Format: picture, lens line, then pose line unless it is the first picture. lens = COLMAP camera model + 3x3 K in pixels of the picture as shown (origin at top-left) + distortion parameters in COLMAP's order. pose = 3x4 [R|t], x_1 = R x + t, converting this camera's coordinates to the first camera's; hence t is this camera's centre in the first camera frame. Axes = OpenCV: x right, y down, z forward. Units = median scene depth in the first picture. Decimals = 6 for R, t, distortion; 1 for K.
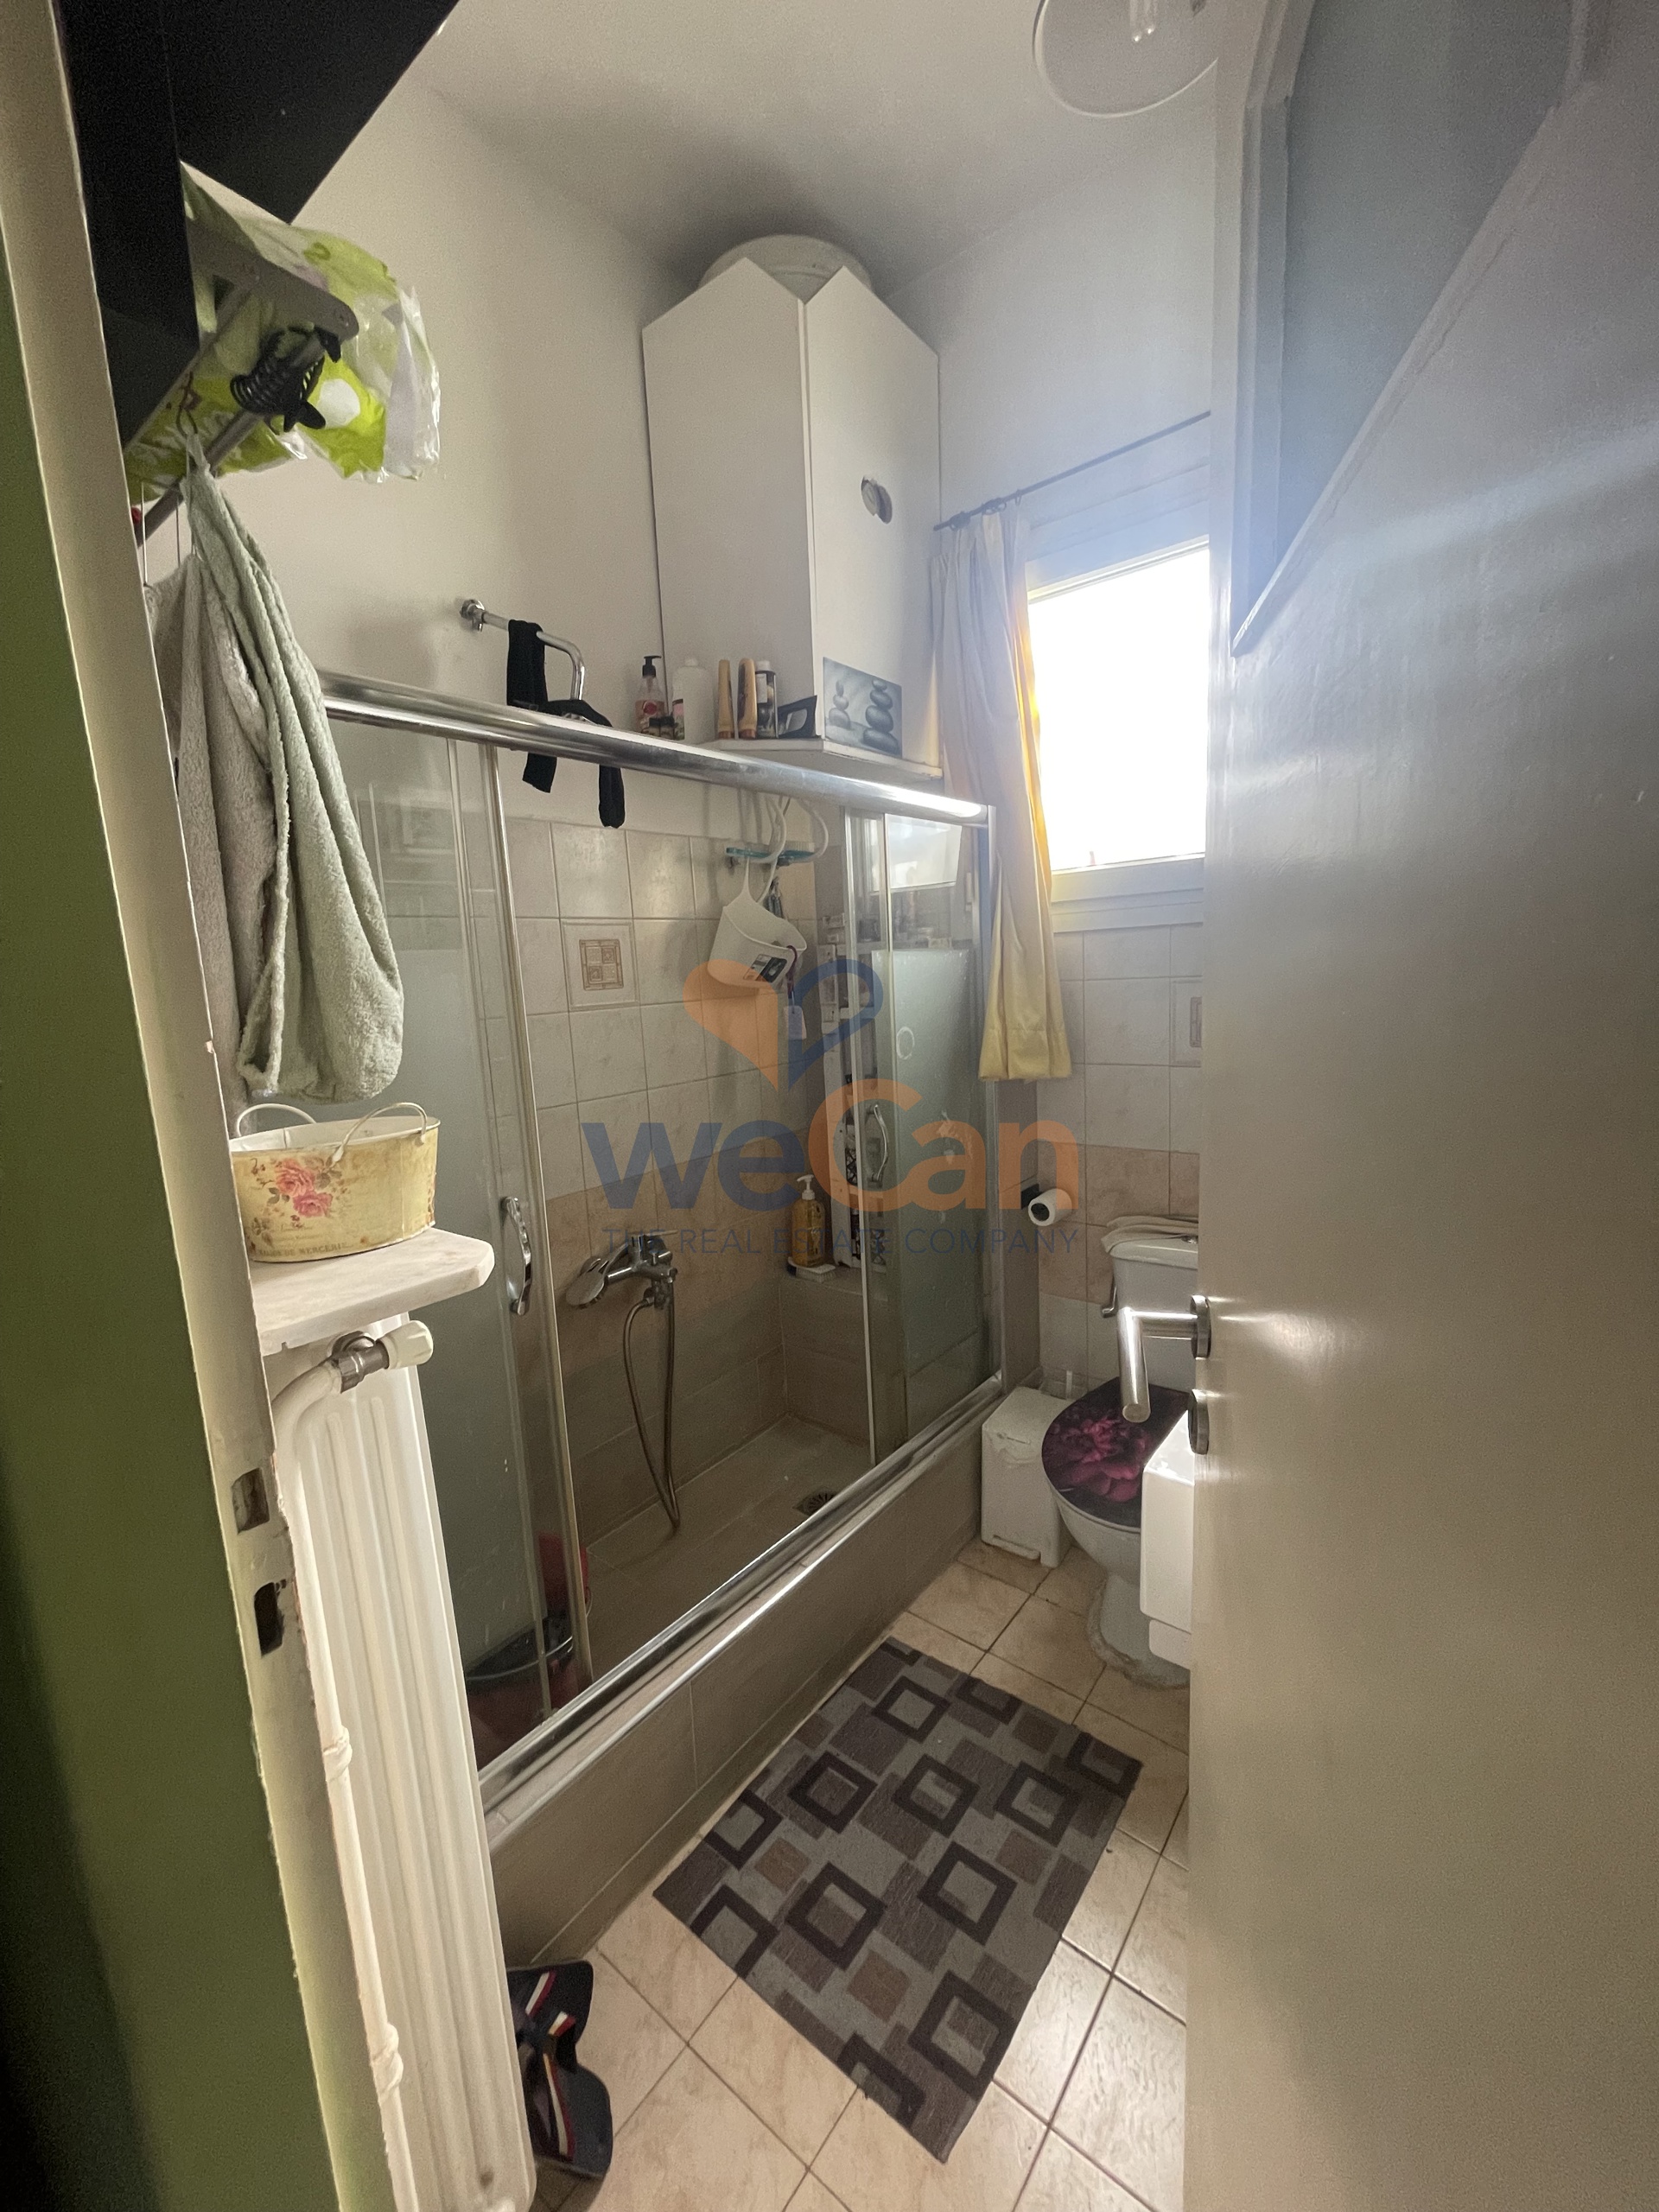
lens RADIAL K [[894.1, 0, 826.8], [0, 894.1, 1108.3], [0, 0, 1]] dist [0.001140, 0.000376]
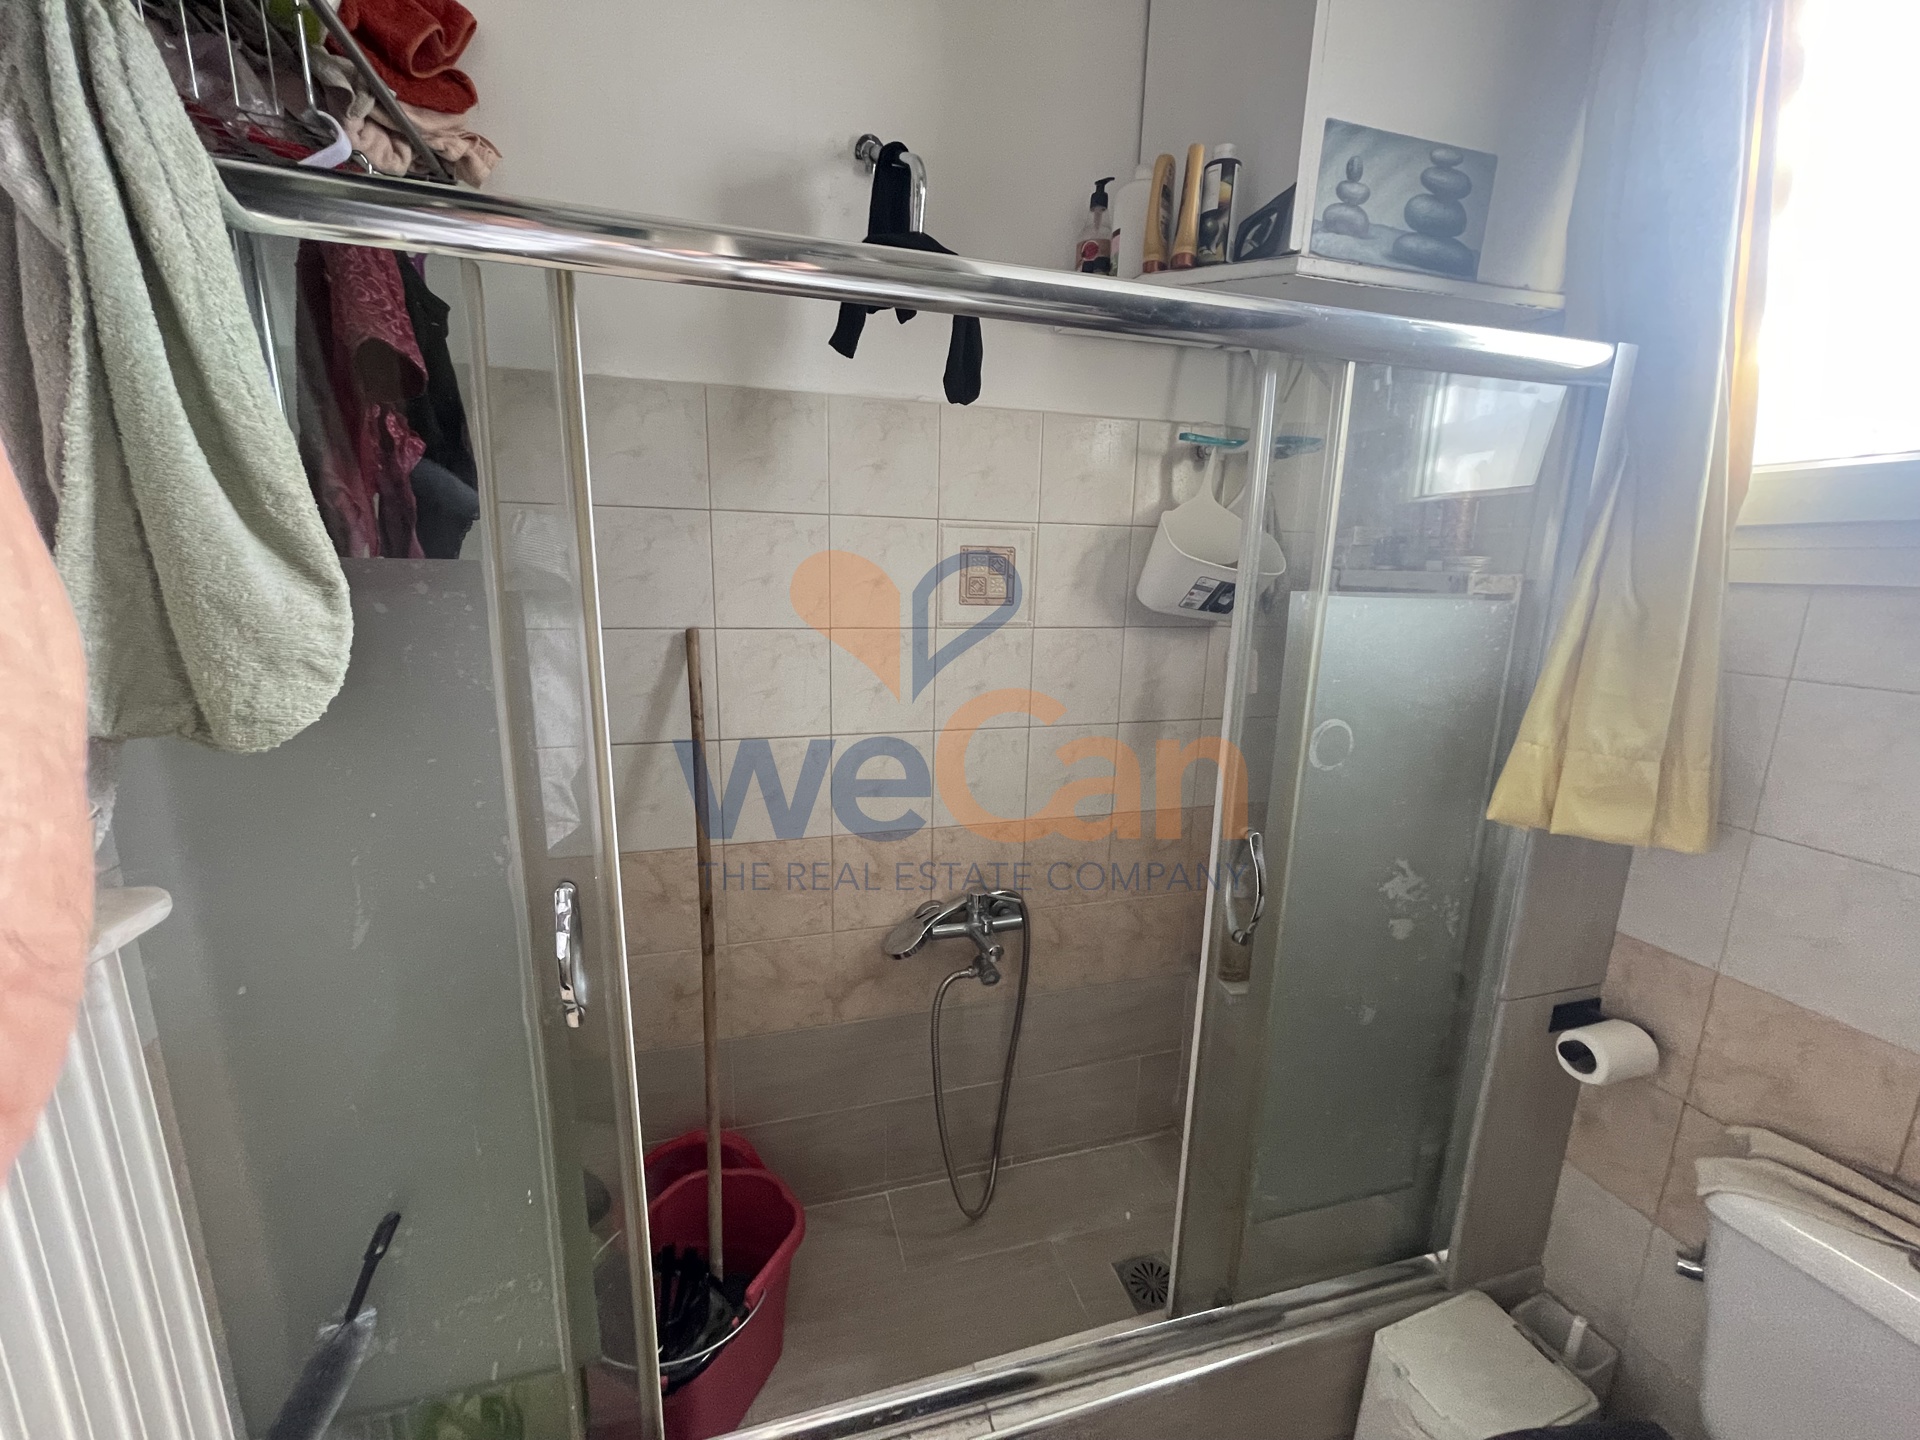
lens RADIAL K [[776.1, 0, 958.0], [0, 776.1, 728.8], [0, 0, 1]] dist [0.001140, 0.000376]
pose [[0.812829, 0.190826, -0.550358, 0.157037], [-0.157402, 0.981623, 0.107890, -0.092751], [0.560833, -0.001068, 0.827928, 0.371471]]
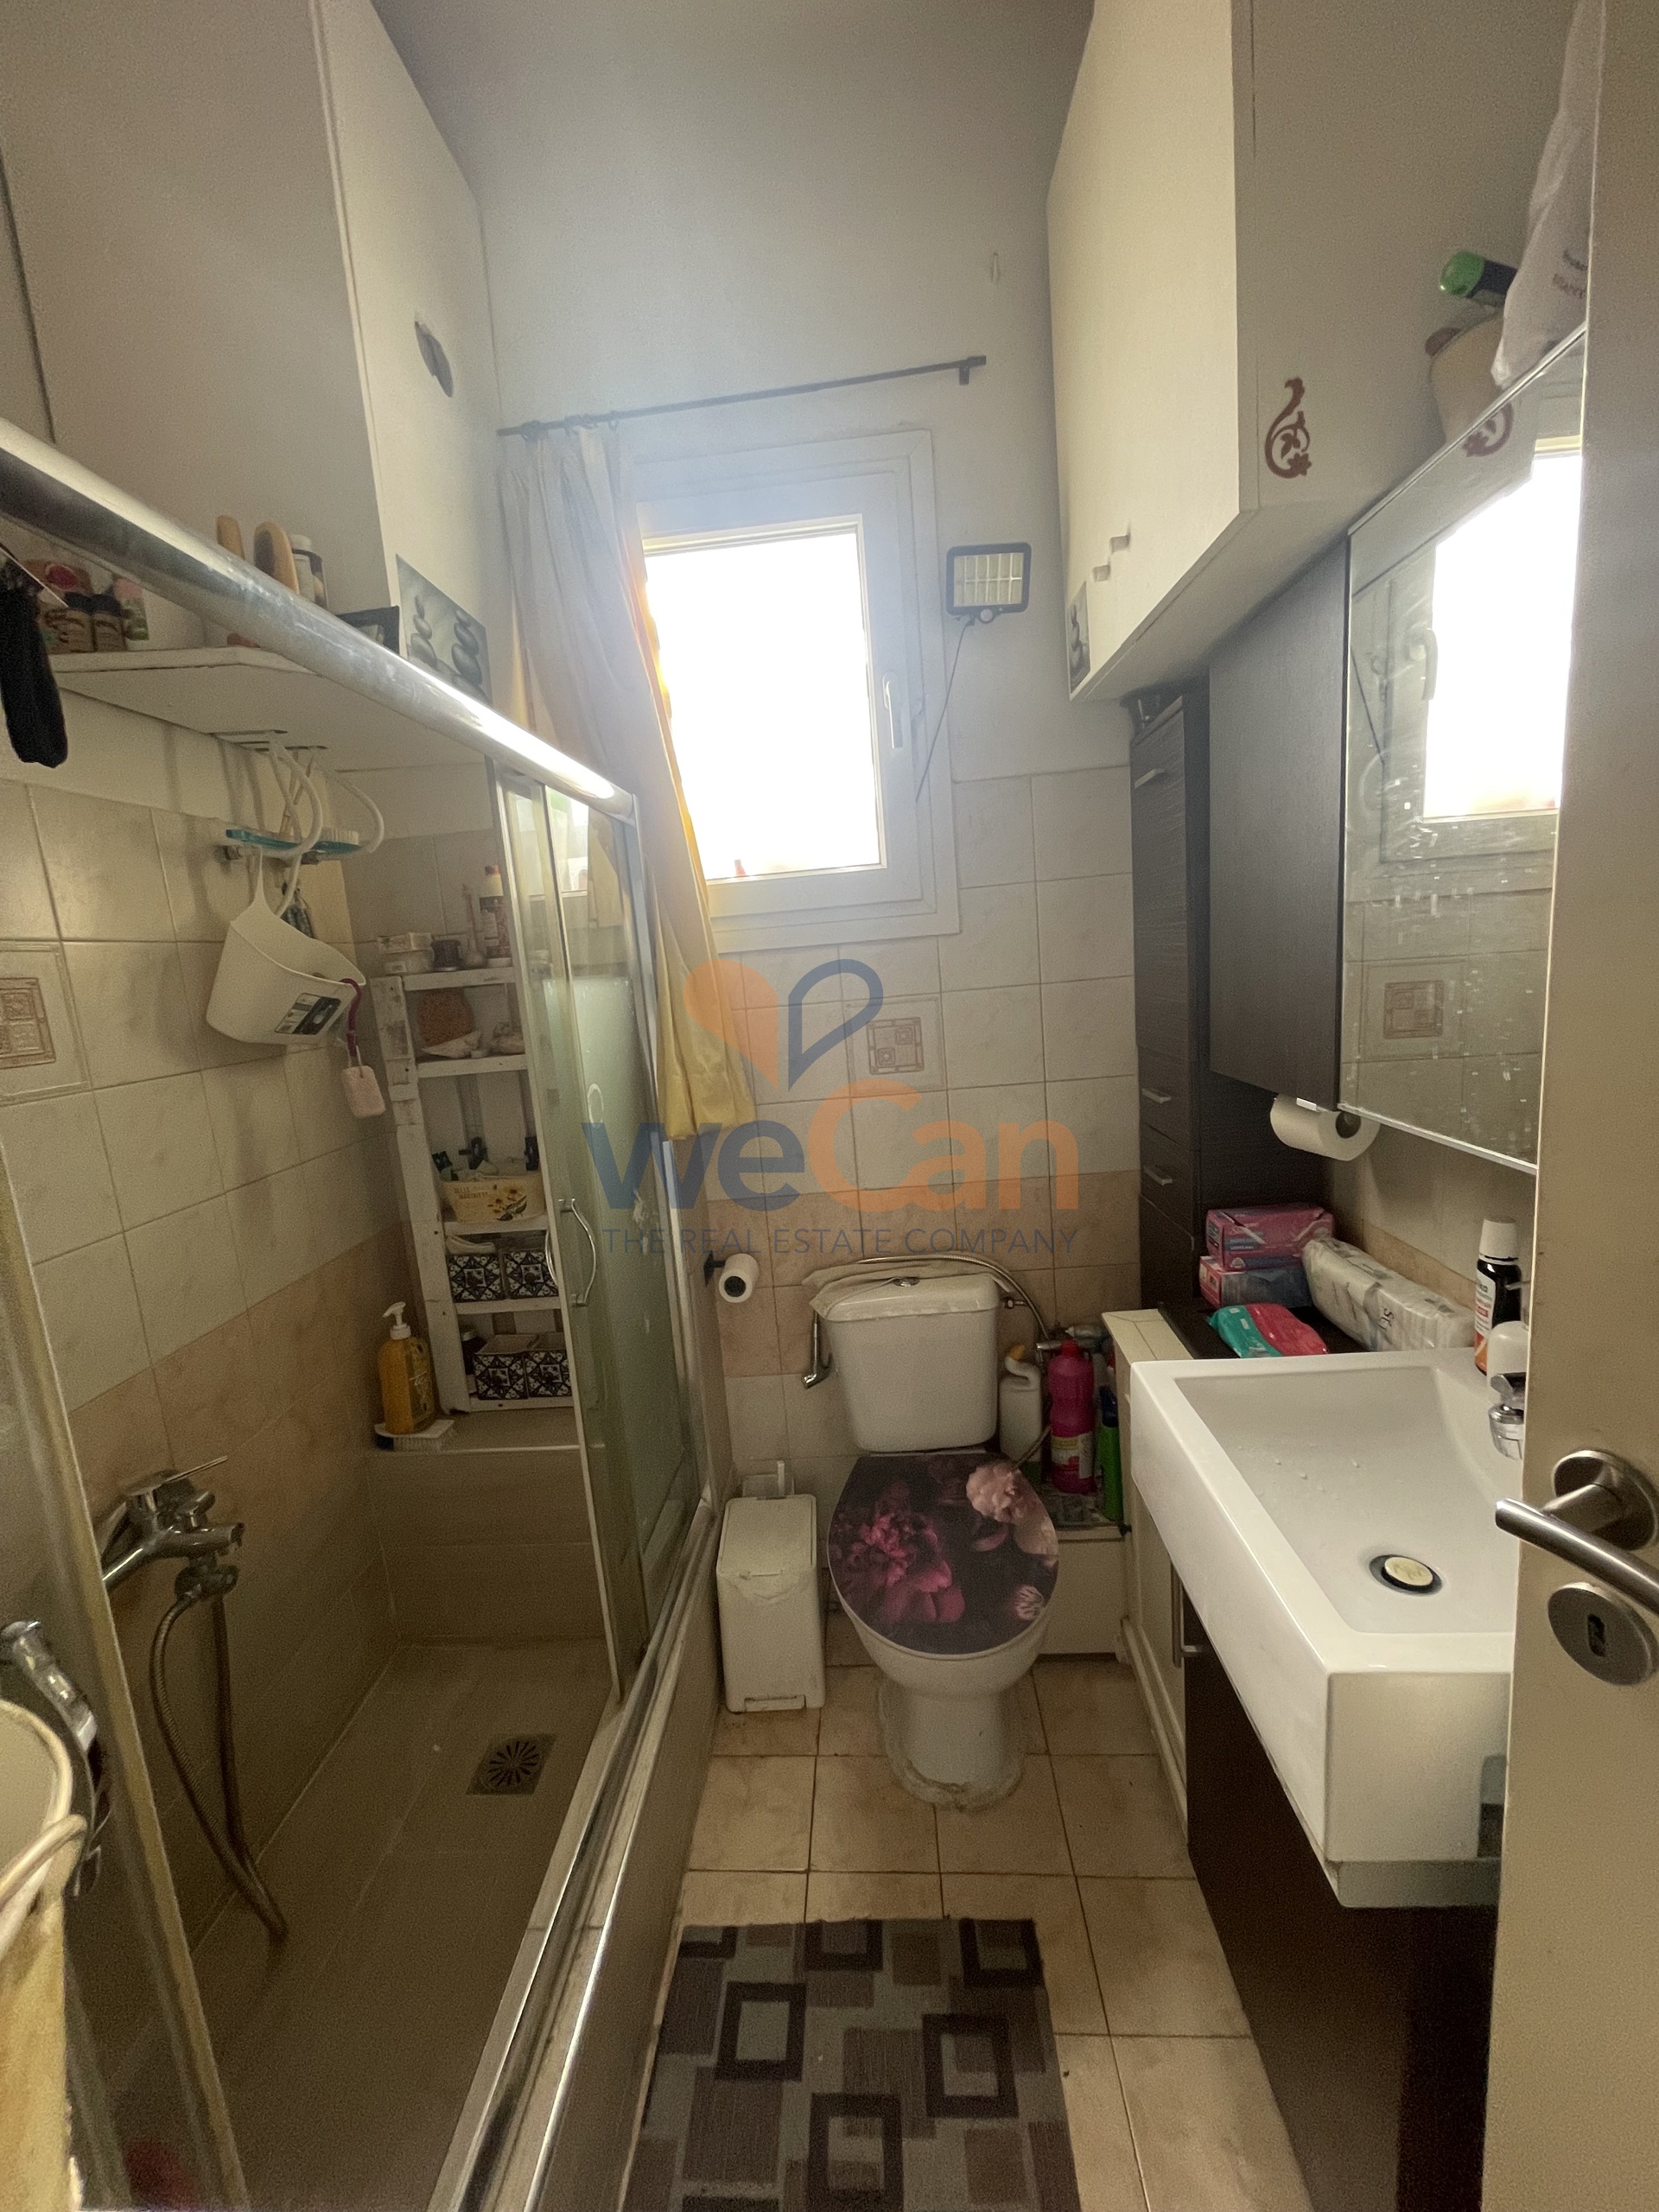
lens RADIAL K [[888.0, 0, 822.7], [0, 888.0, 1102.0], [0, 0, 1]] dist [-0.001969, -0.000012]
pose [[0.820710, -0.109721, 0.560711, -0.149690], [0.129638, 0.991552, 0.004278, -0.050868], [-0.556443, 0.069179, 0.828001, 0.274562]]
